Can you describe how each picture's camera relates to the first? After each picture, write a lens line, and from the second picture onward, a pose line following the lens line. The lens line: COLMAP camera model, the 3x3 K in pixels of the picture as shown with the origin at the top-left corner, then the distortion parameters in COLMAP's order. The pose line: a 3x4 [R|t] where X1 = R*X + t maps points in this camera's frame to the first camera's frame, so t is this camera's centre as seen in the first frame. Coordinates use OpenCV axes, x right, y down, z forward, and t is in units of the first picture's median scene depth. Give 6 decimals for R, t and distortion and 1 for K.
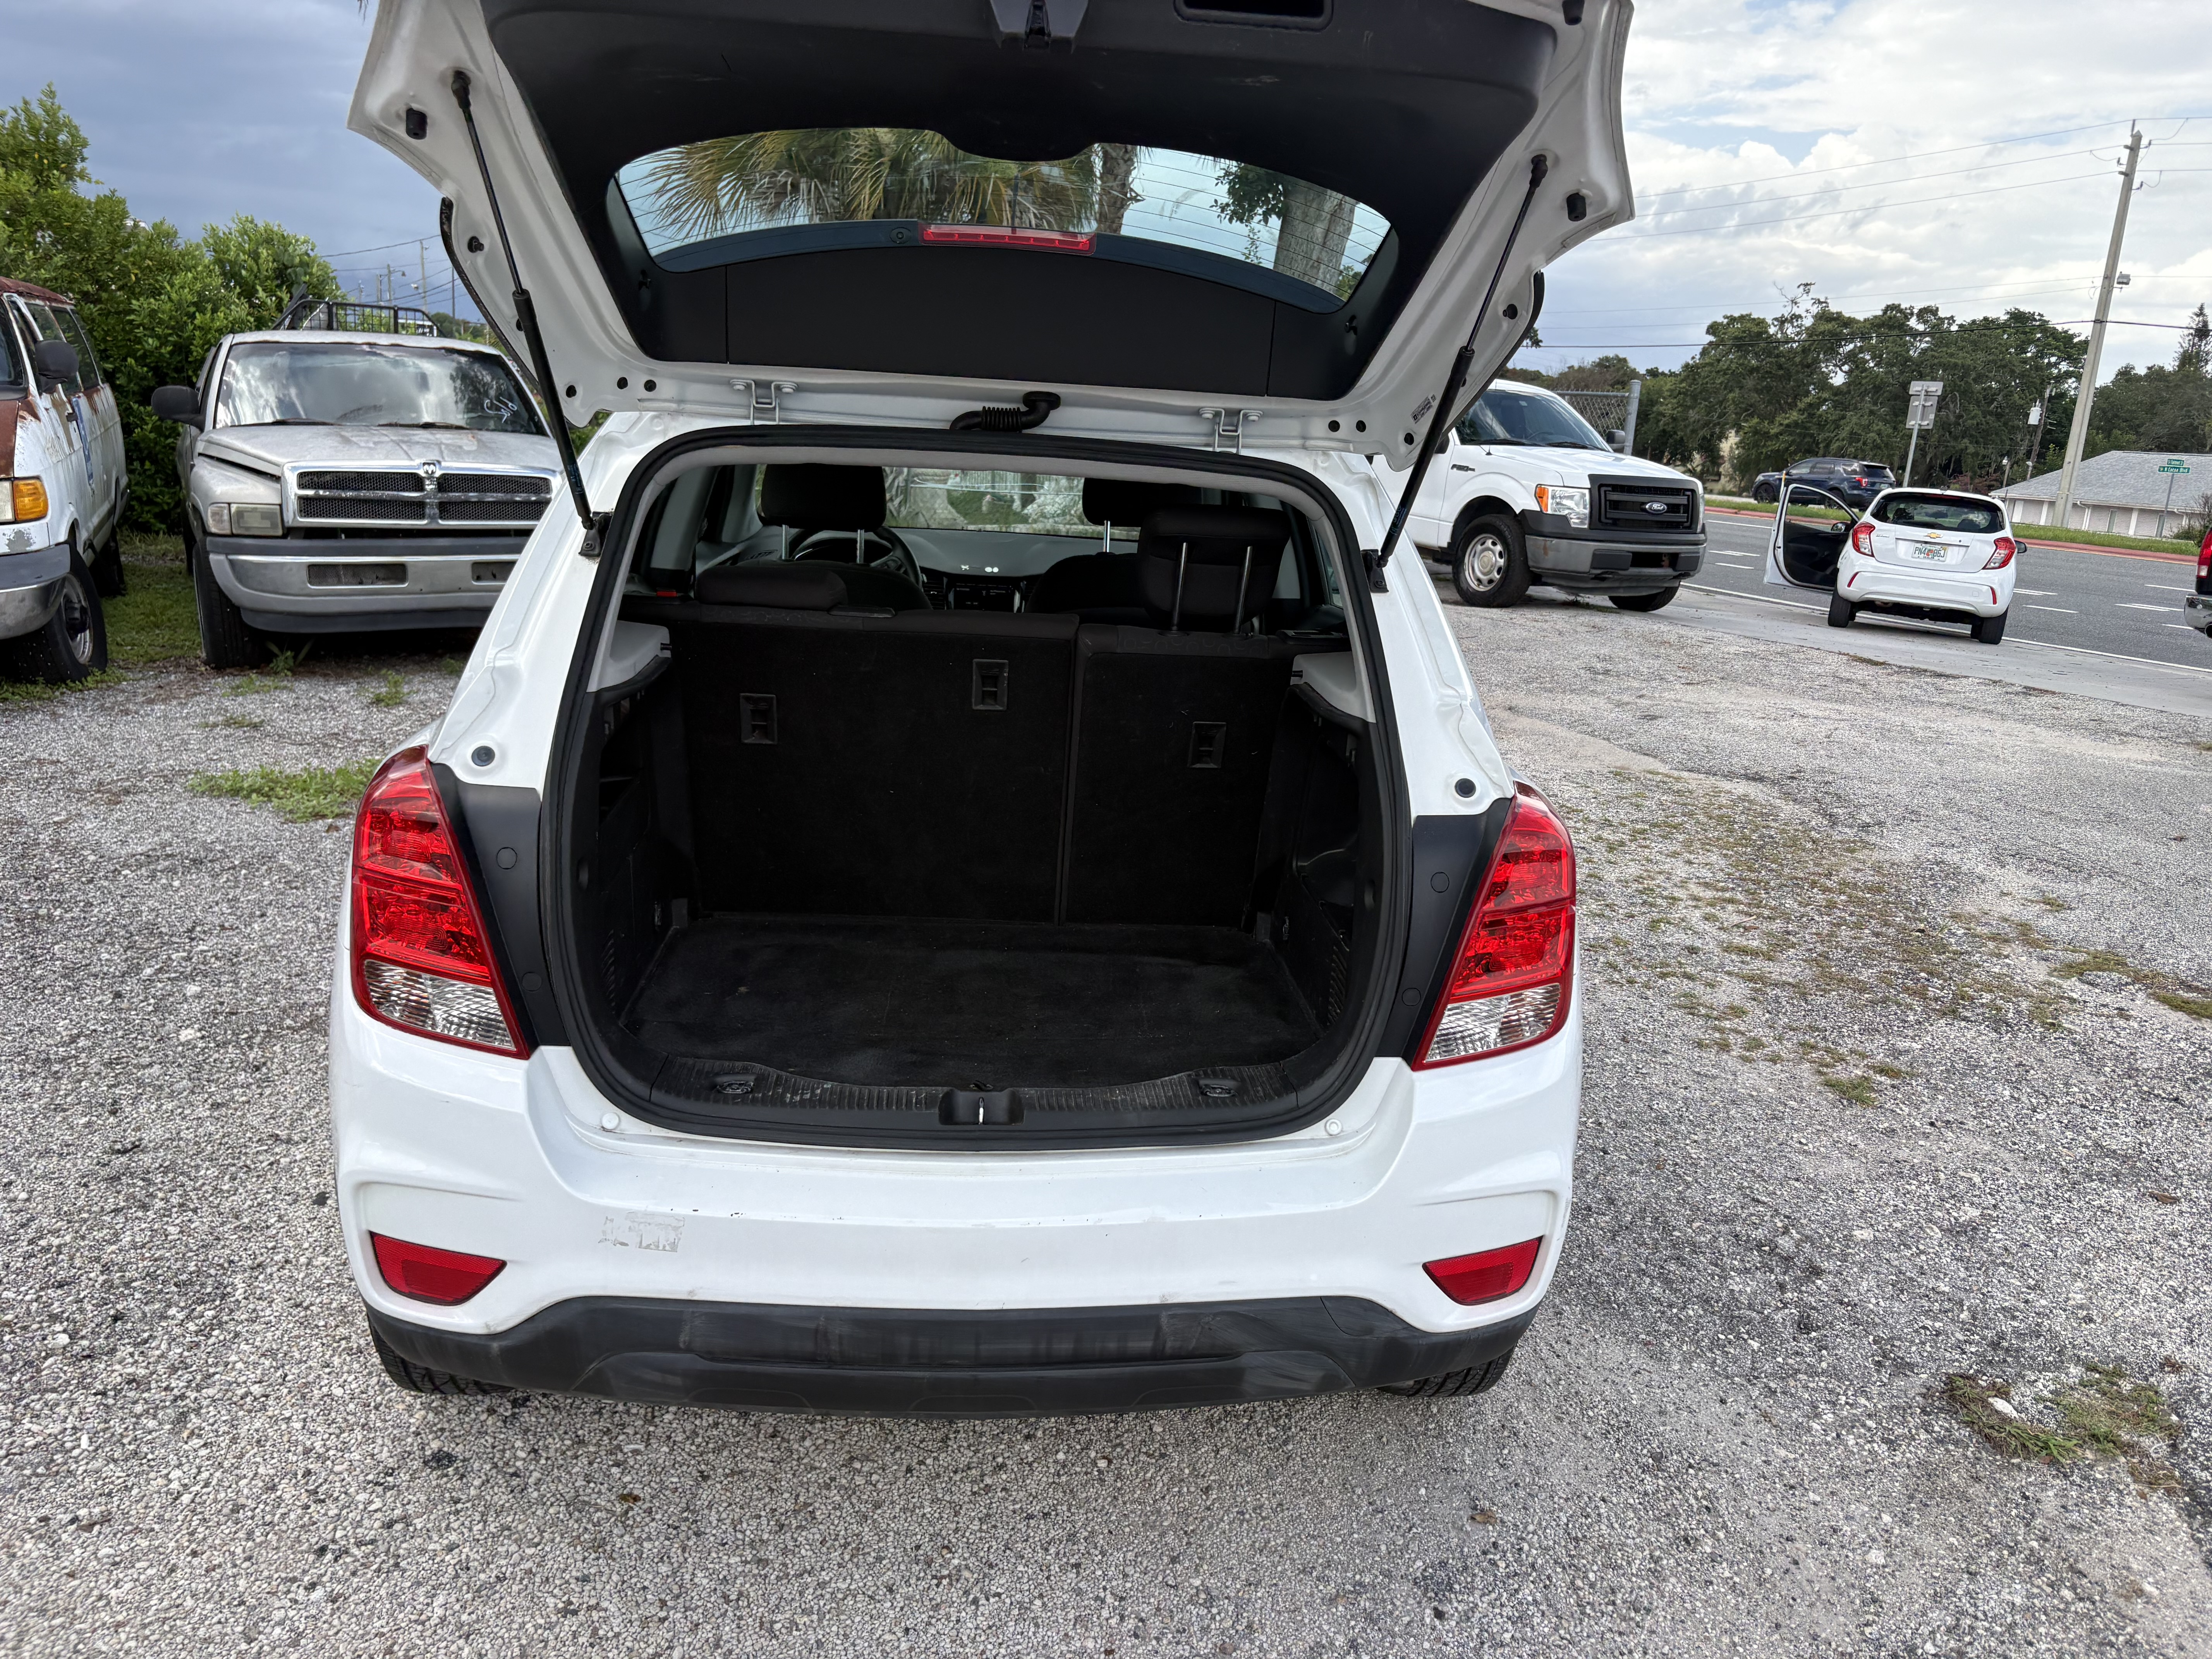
lens RADIAL K [[1685.6, 0, 1106.0], [0, 1685.6, 829.5], [0, 0, 1]] dist [0.016438, 0.002704]
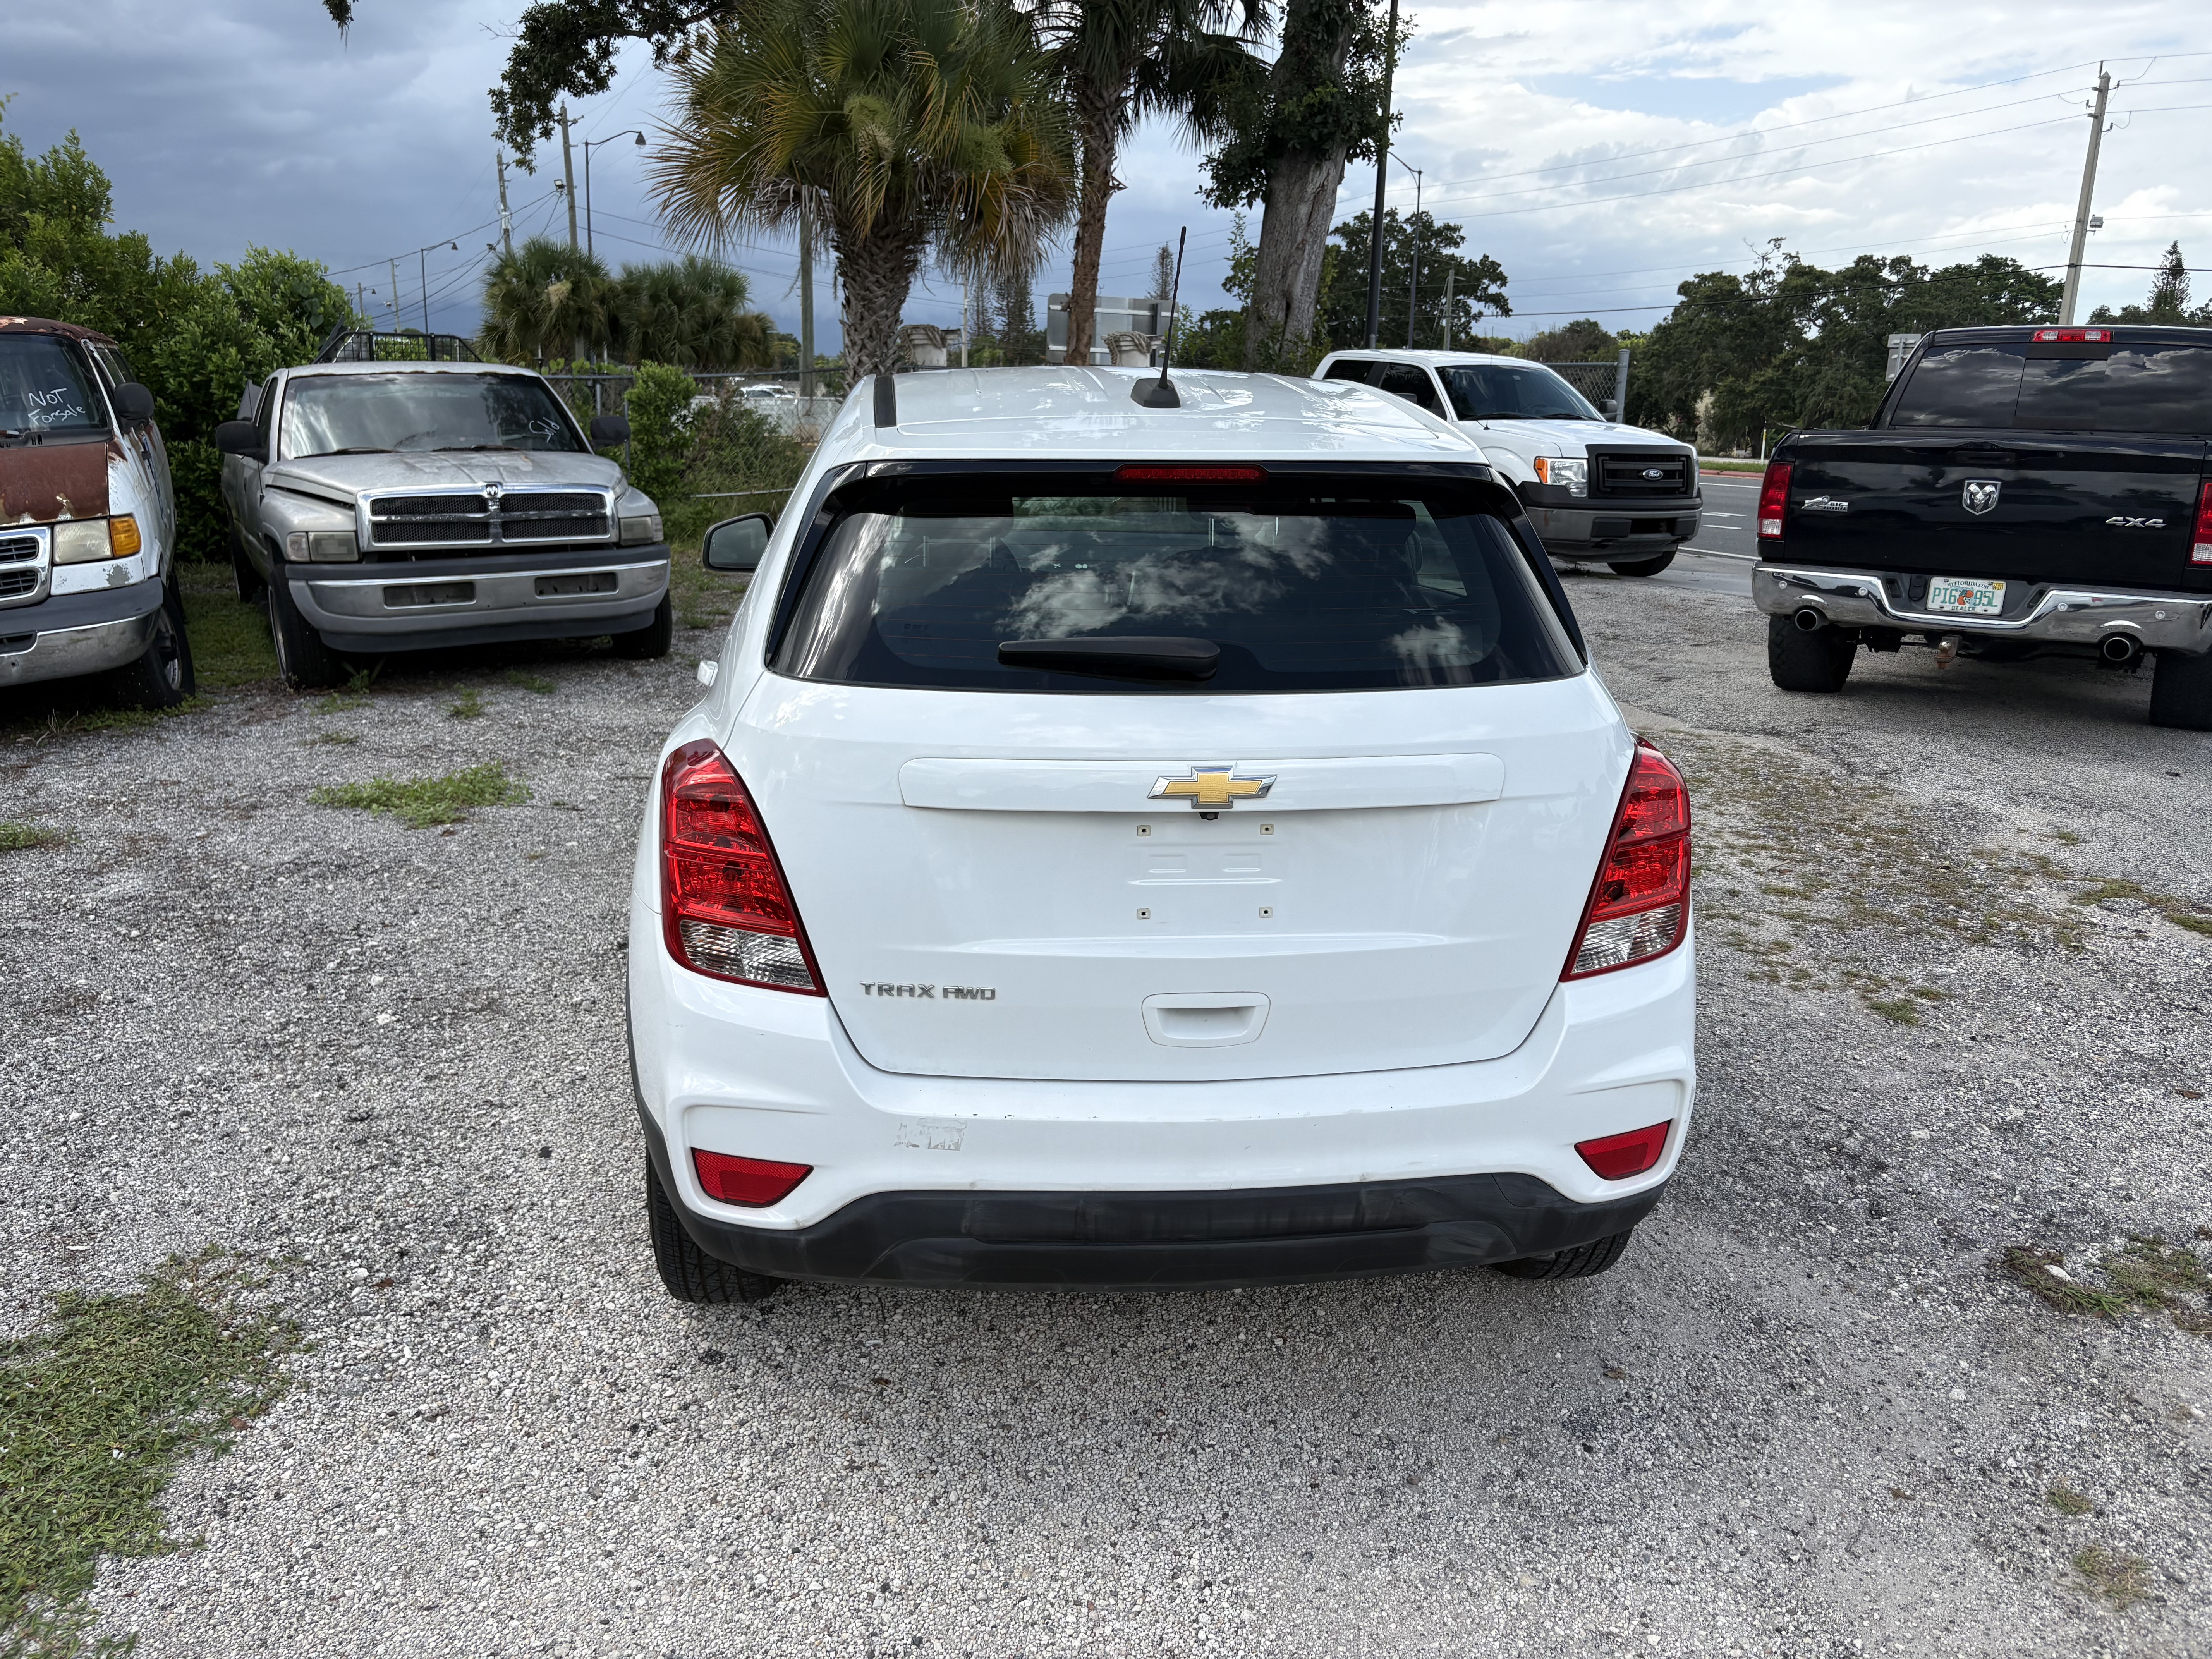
lens RADIAL K [[1650.0, 0, 1106.0], [0, 1650.0, 829.5], [0, 0, 1]] dist [0.009995, 0.007446]
pose [[0.999122, -0.040742, -0.009731, -0.070242], [0.040841, 0.999114, 0.010196, 0.007509], [0.009307, -0.010585, 0.999901, -0.091494]]
